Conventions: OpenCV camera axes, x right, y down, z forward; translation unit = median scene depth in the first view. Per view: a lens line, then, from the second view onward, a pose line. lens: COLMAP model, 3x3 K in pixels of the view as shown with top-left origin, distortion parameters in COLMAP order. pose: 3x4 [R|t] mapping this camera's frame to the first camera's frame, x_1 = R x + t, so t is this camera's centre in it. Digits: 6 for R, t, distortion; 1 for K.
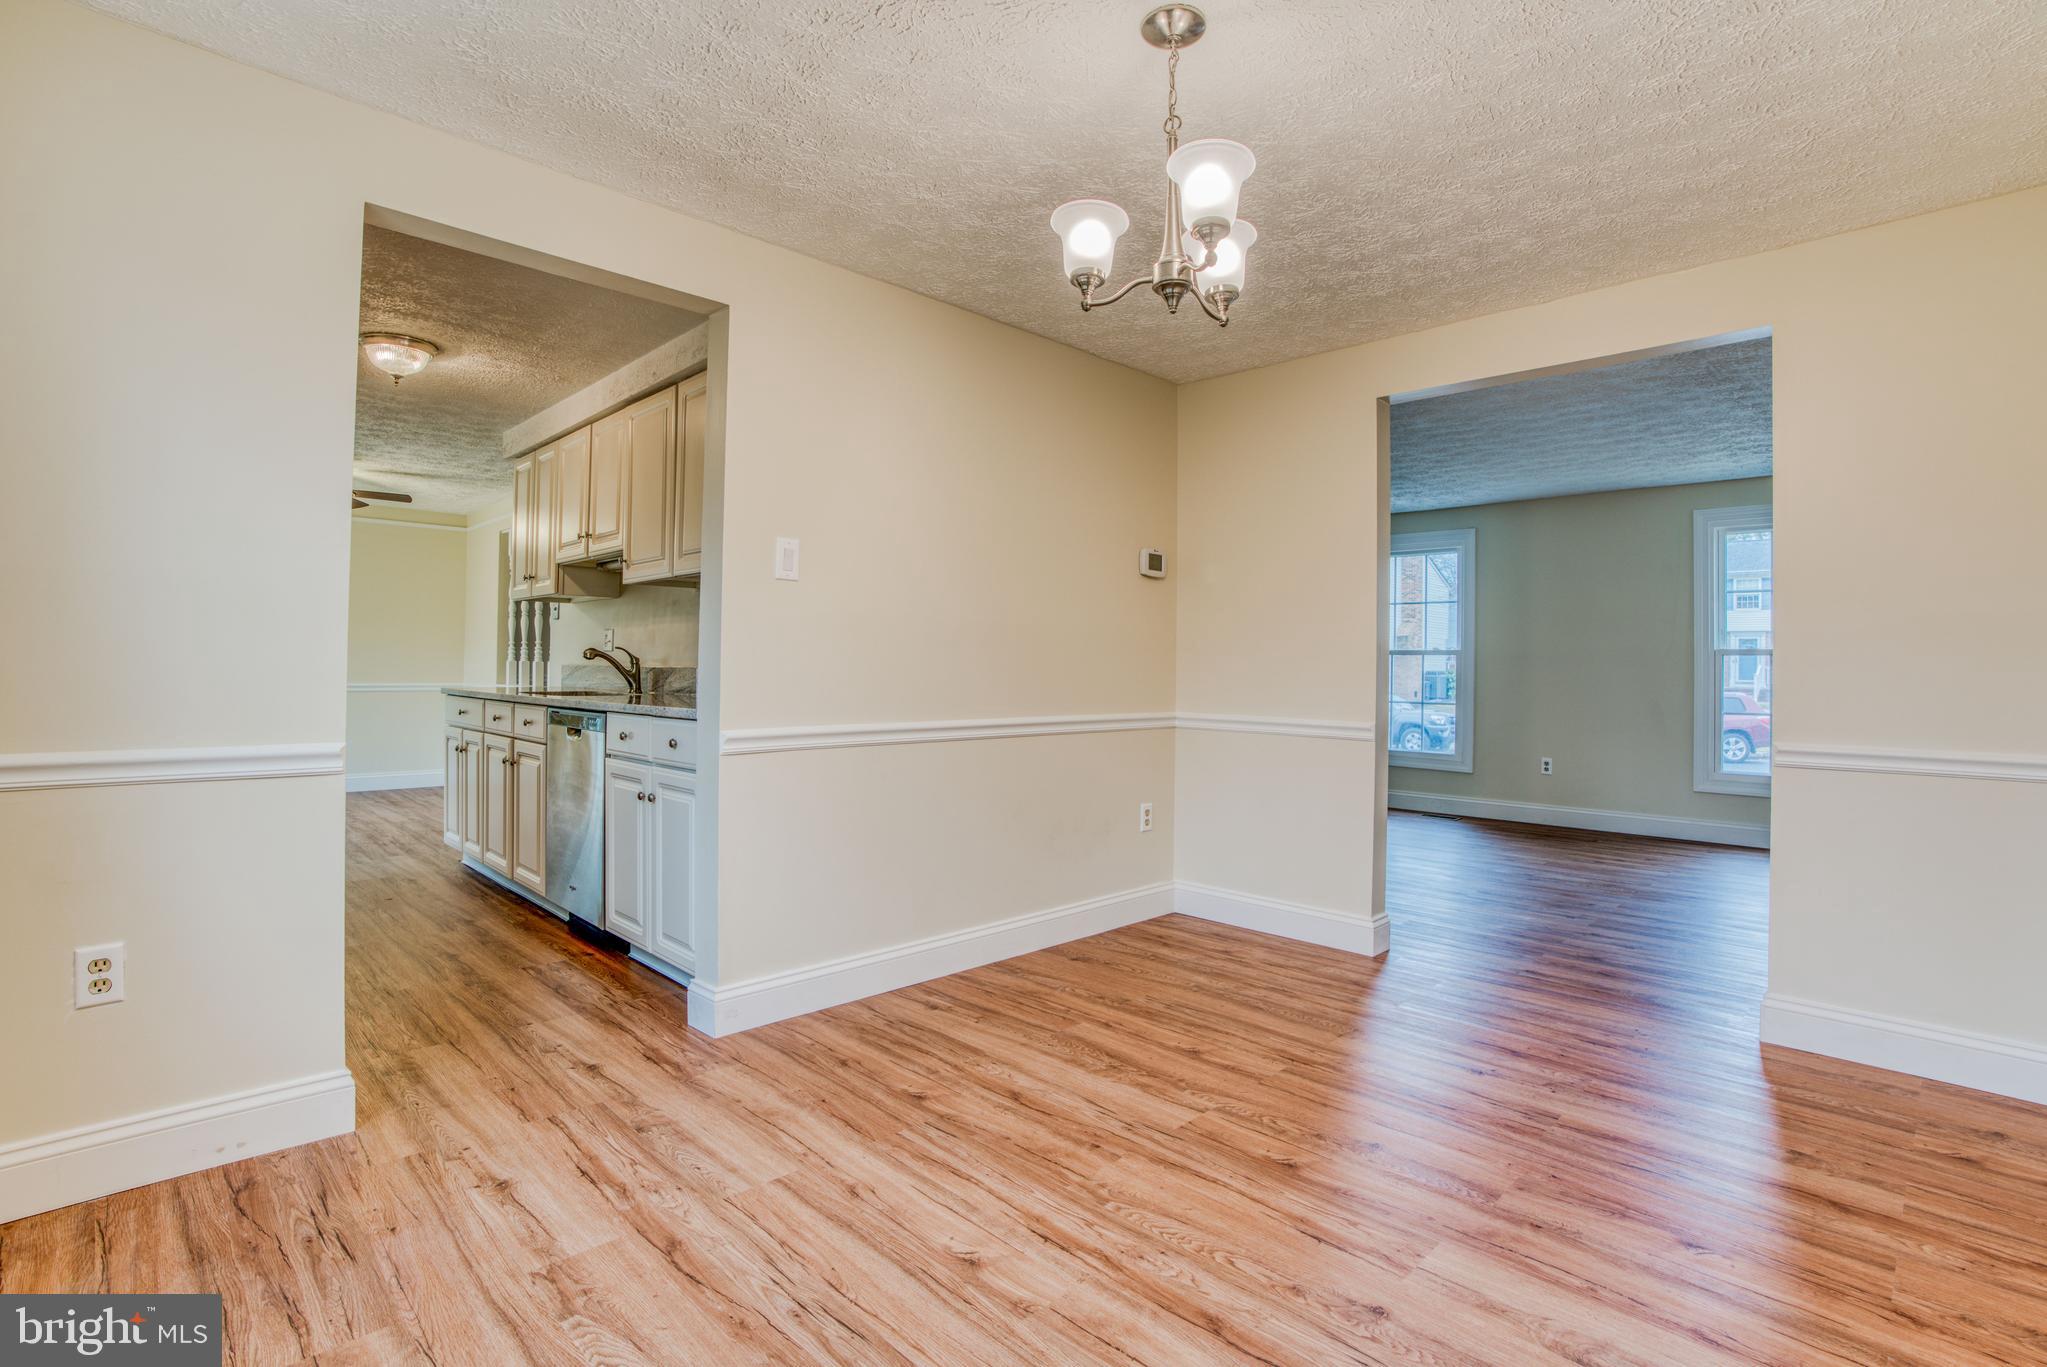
lens RADIAL K [[967.2, 0, 1000.4], [0, 967.2, 671.0], [0, 0, 1]] dist [-0.069444, 0.022426]
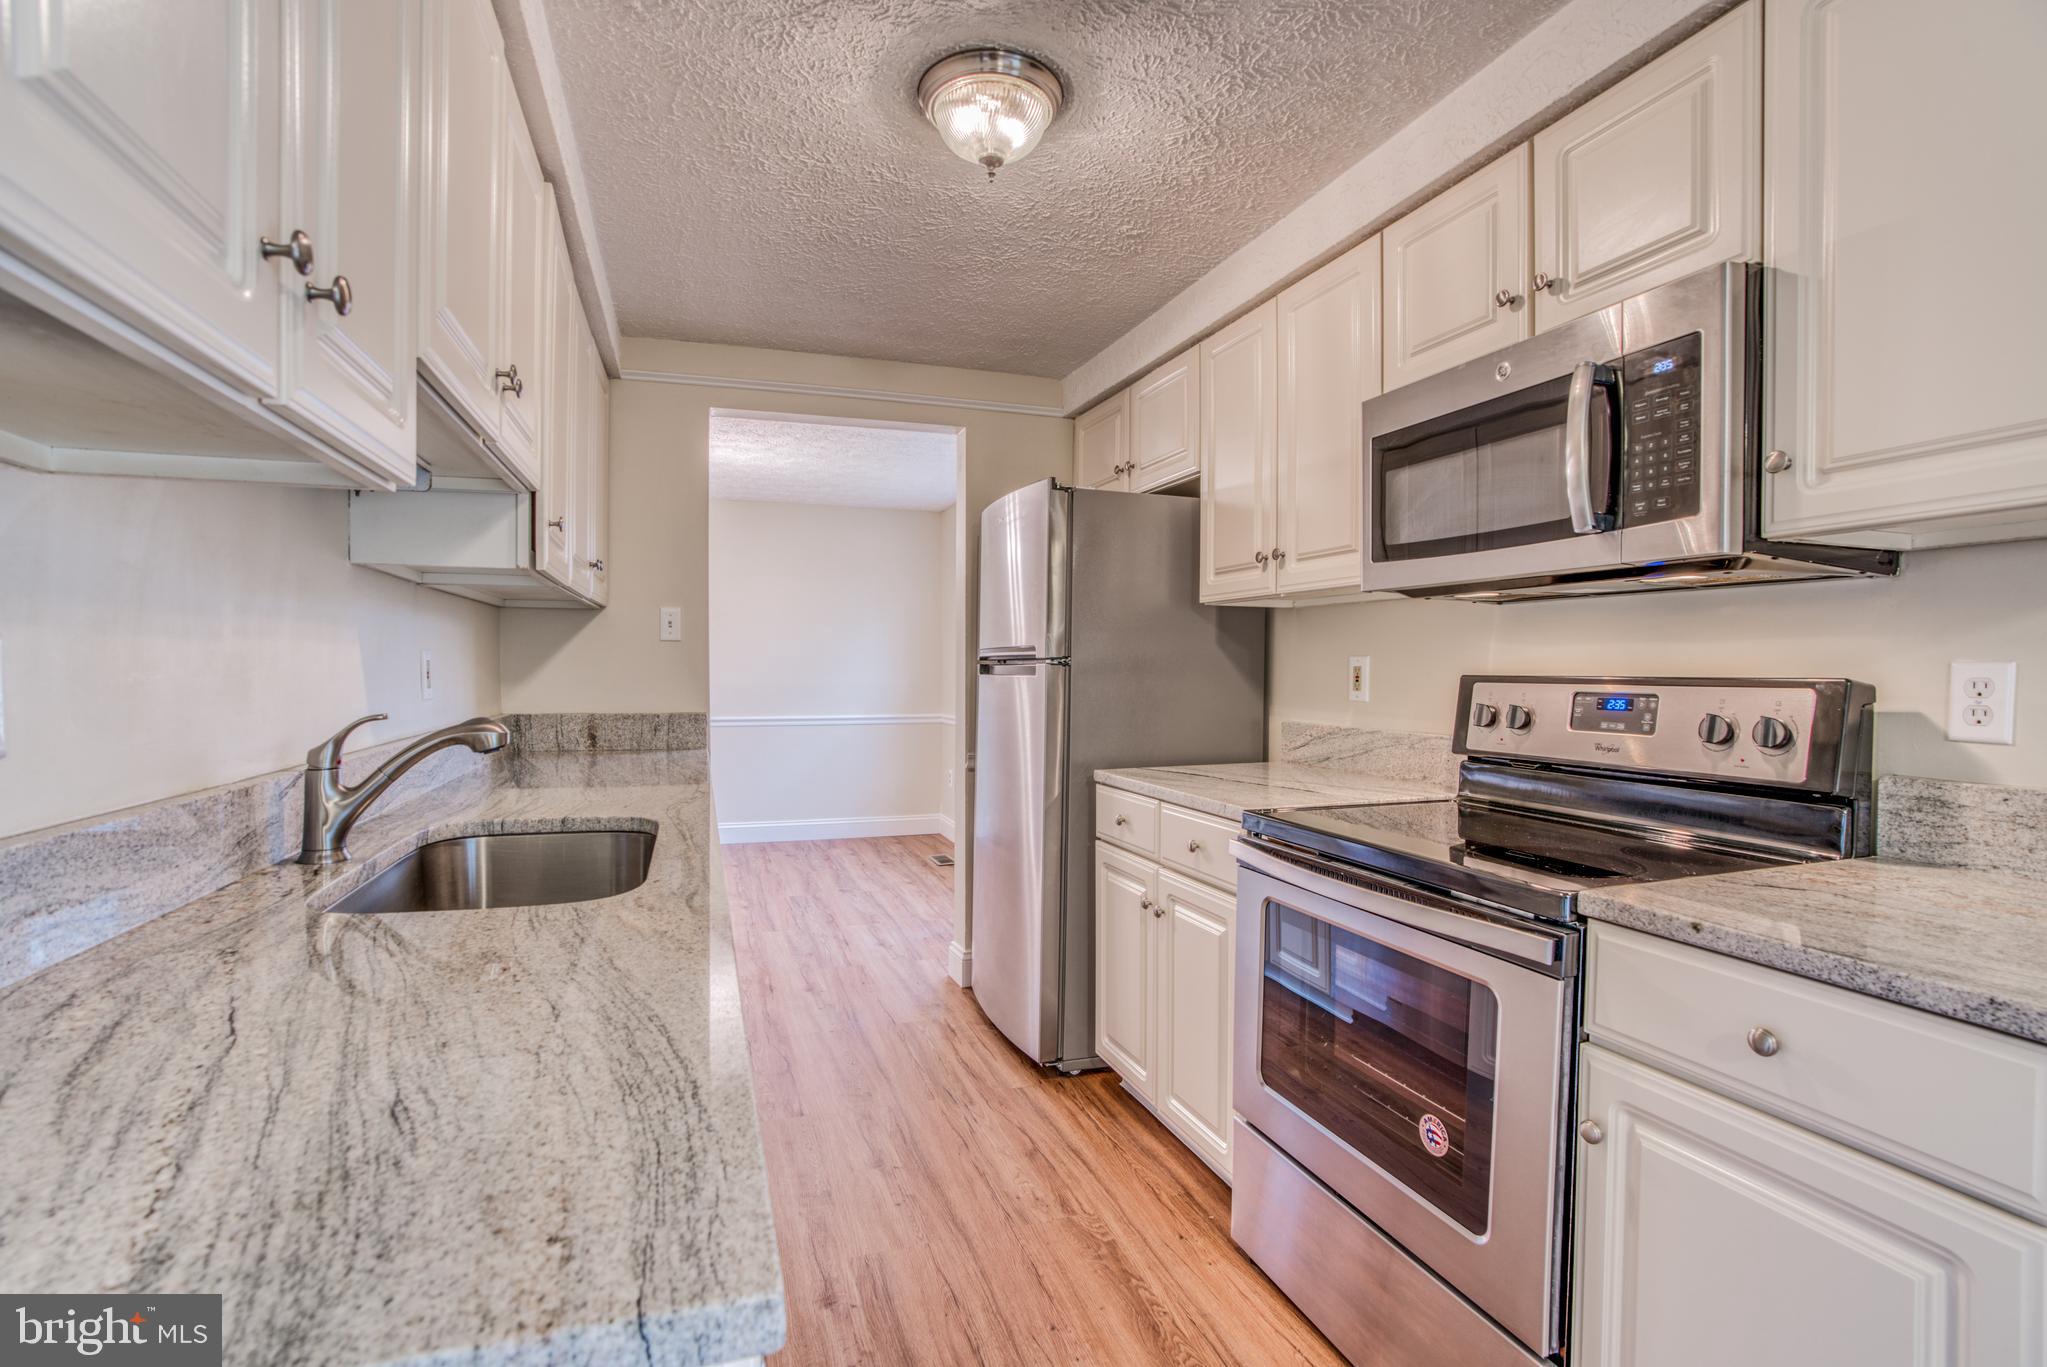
lens RADIAL K [[940.9, 0, 1006.8], [0, 940.9, 691.0], [0, 0, 1]] dist [-0.071153, 0.028764]
pose [[-0.903234, -0.027495, 0.428268, -1.320507], [-0.016151, 0.999416, 0.030099, -0.082407], [-0.428845, 0.020269, -0.903151, 2.183037]]
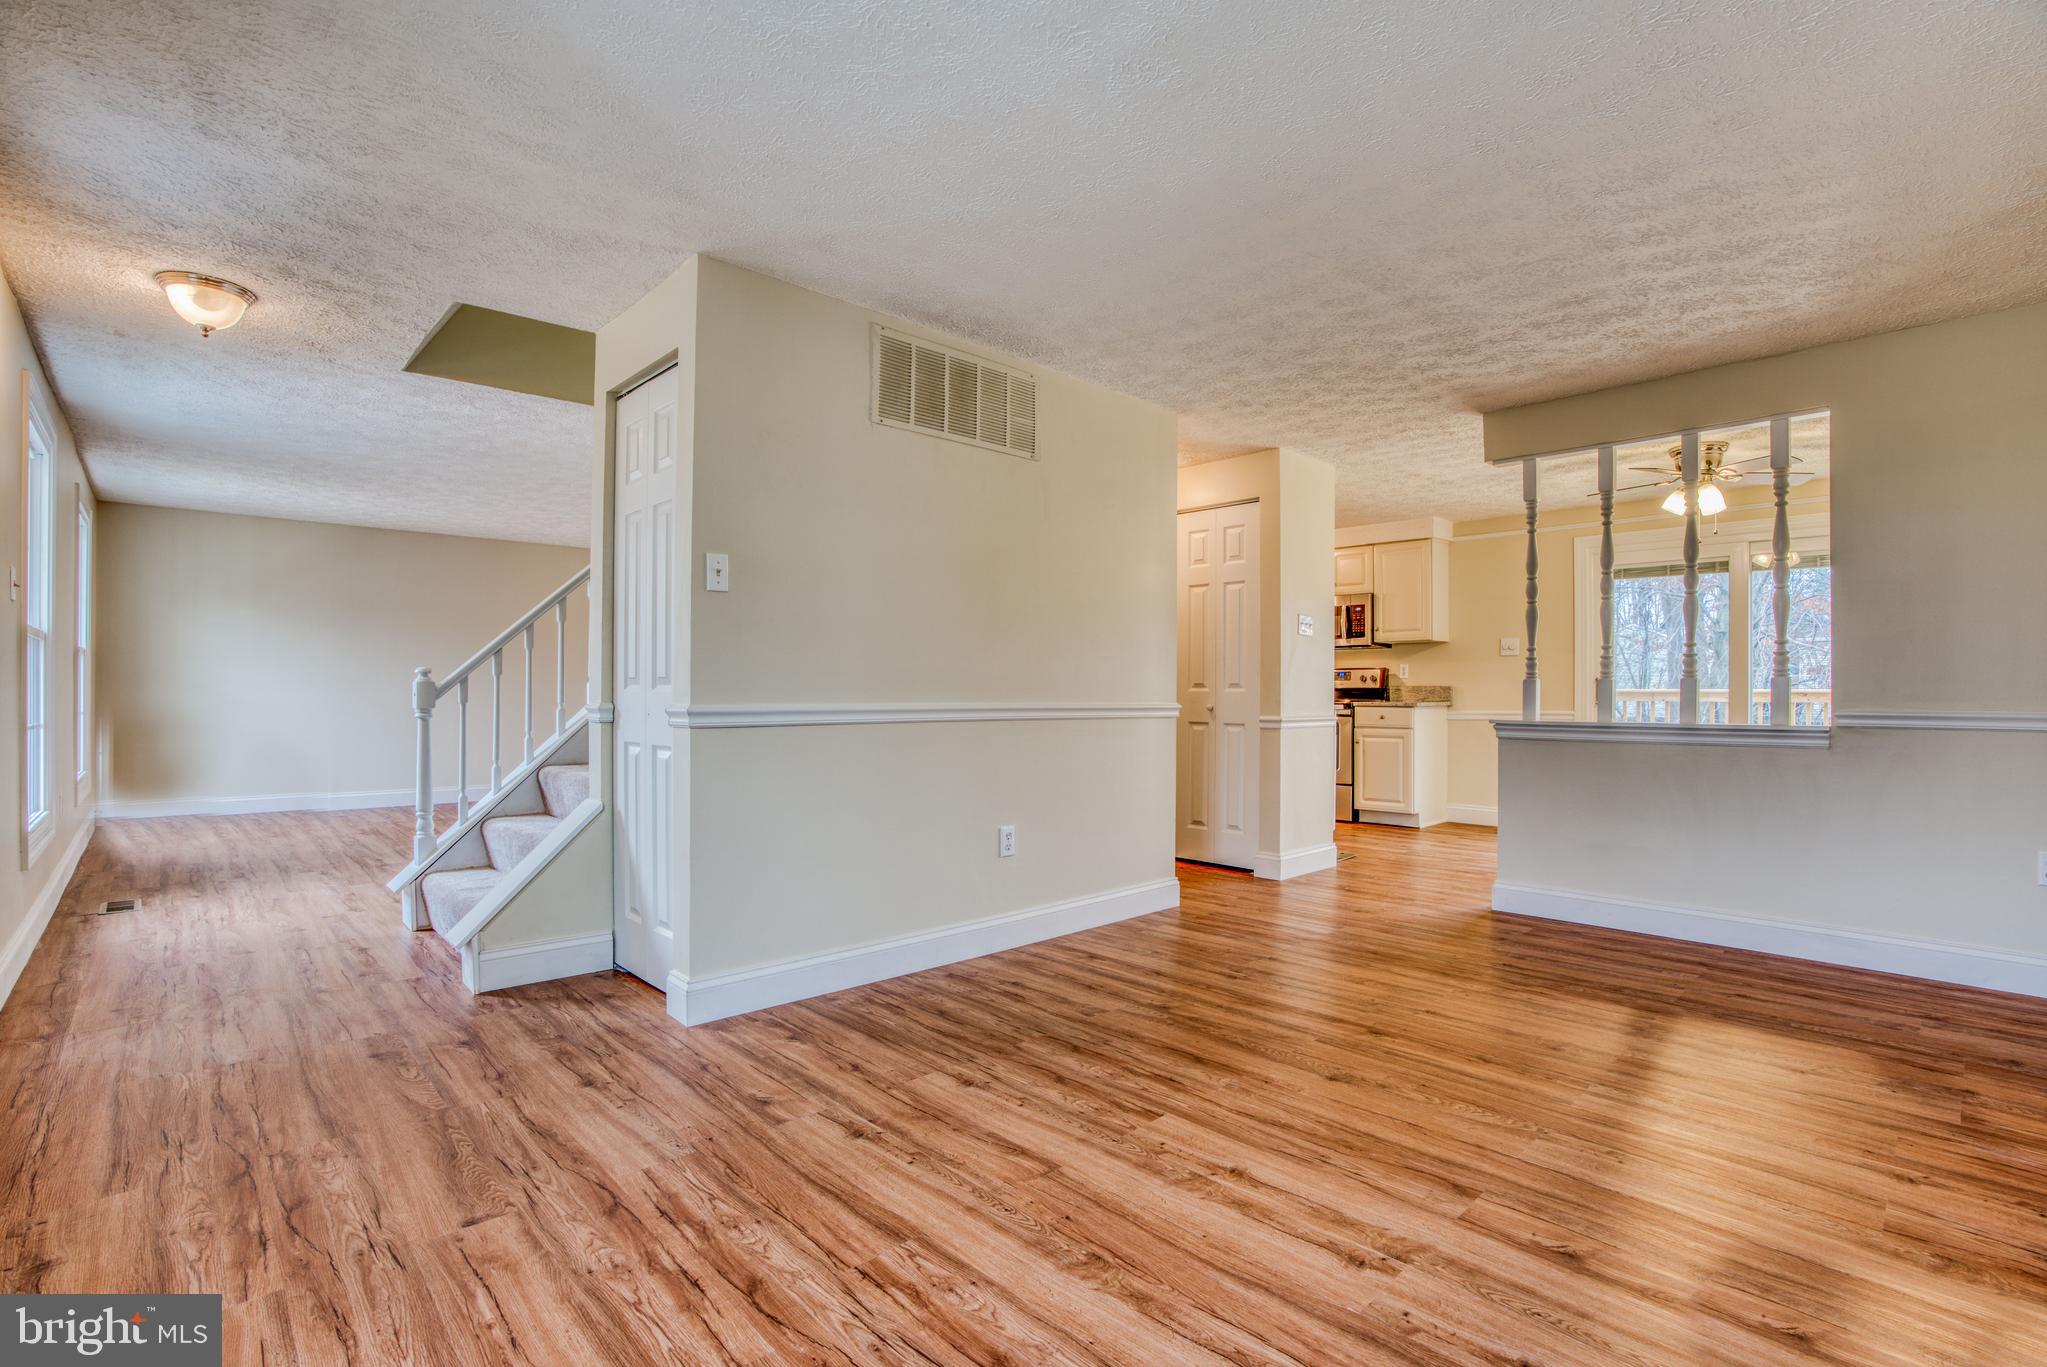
lens RADIAL K [[937.6, 0, 1008.3], [0, 937.6, 688.7], [0, 0, 1]] dist [-0.070577, 0.026017]
pose [[-0.999686, -0.015079, 0.019989, -0.358443], [-0.015103, 0.999885, -0.001051, 0.011297], [-0.019971, -0.001352, -0.999800, 4.569001]]
